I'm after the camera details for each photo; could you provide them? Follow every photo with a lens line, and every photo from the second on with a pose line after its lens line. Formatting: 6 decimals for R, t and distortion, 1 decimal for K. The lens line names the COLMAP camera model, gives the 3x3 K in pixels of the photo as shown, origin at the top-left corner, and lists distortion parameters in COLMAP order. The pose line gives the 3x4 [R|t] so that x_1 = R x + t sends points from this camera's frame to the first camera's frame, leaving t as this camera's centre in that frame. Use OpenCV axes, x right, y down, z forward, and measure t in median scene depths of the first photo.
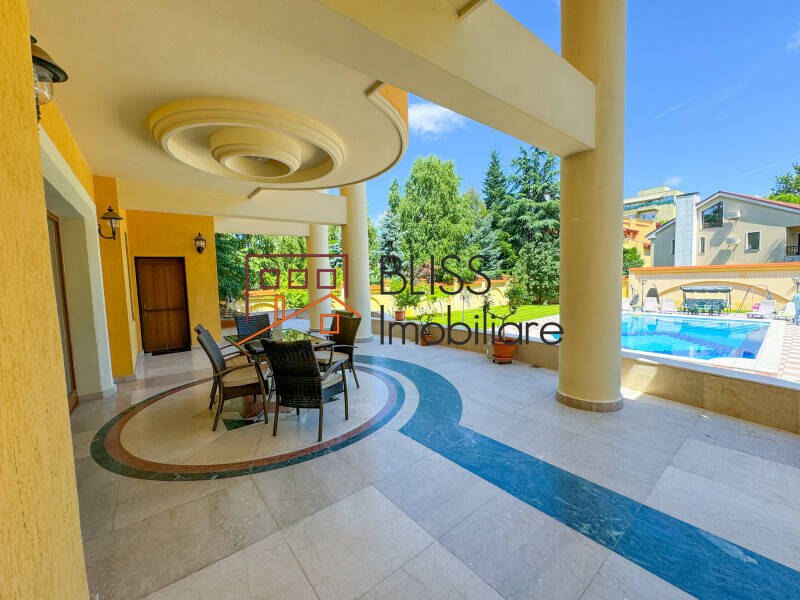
lens RADIAL K [[319.7, 0, 396.5], [0, 319.7, 304.4], [0, 0, 1]] dist [-0.001853, -0.004203]
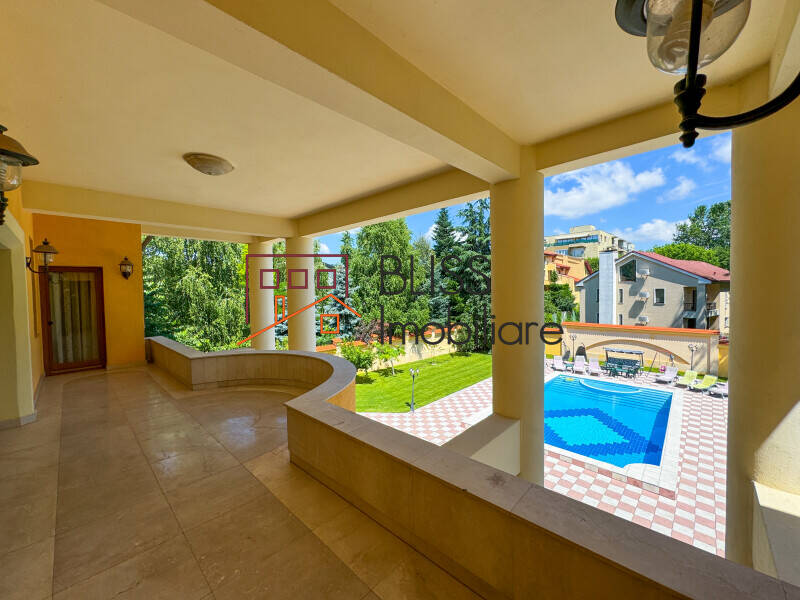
lens RADIAL K [[322.6, 0, 400.0], [0, 322.6, 300.0], [0, 0, 1]] dist [0.000381, -0.000251]
pose [[0.987578, 0.008803, 0.156880, 0.001177], [-0.001319, 0.998859, -0.047746, -0.118276], [-0.157122, 0.046946, 0.986463, -0.013941]]
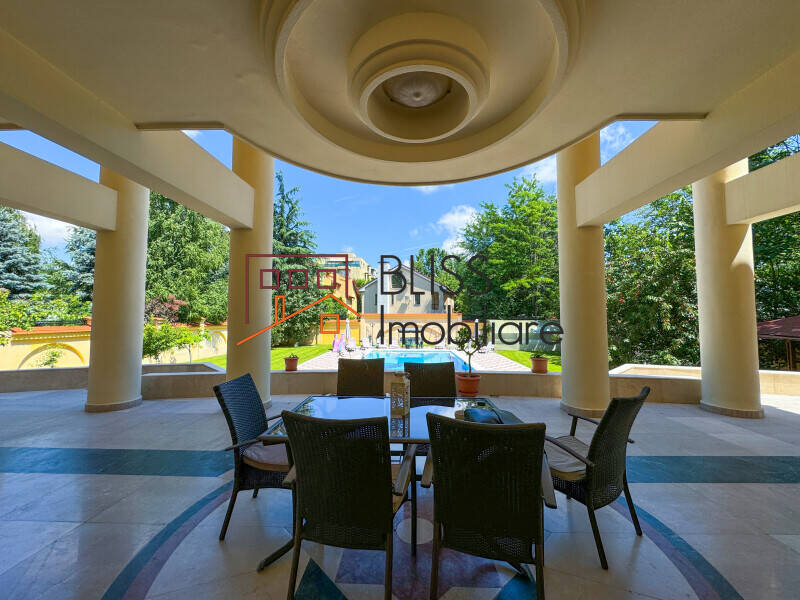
lens RADIAL K [[322.6, 0, 400.0], [0, 322.6, 300.0], [0, 0, 1]] dist [0.000381, -0.000251]
pose [[0.632258, 0.069646, 0.771621, -0.116926], [0.044169, 0.991091, -0.125647, -0.002538], [-0.773498, 0.113523, 0.623549, 0.089803]]
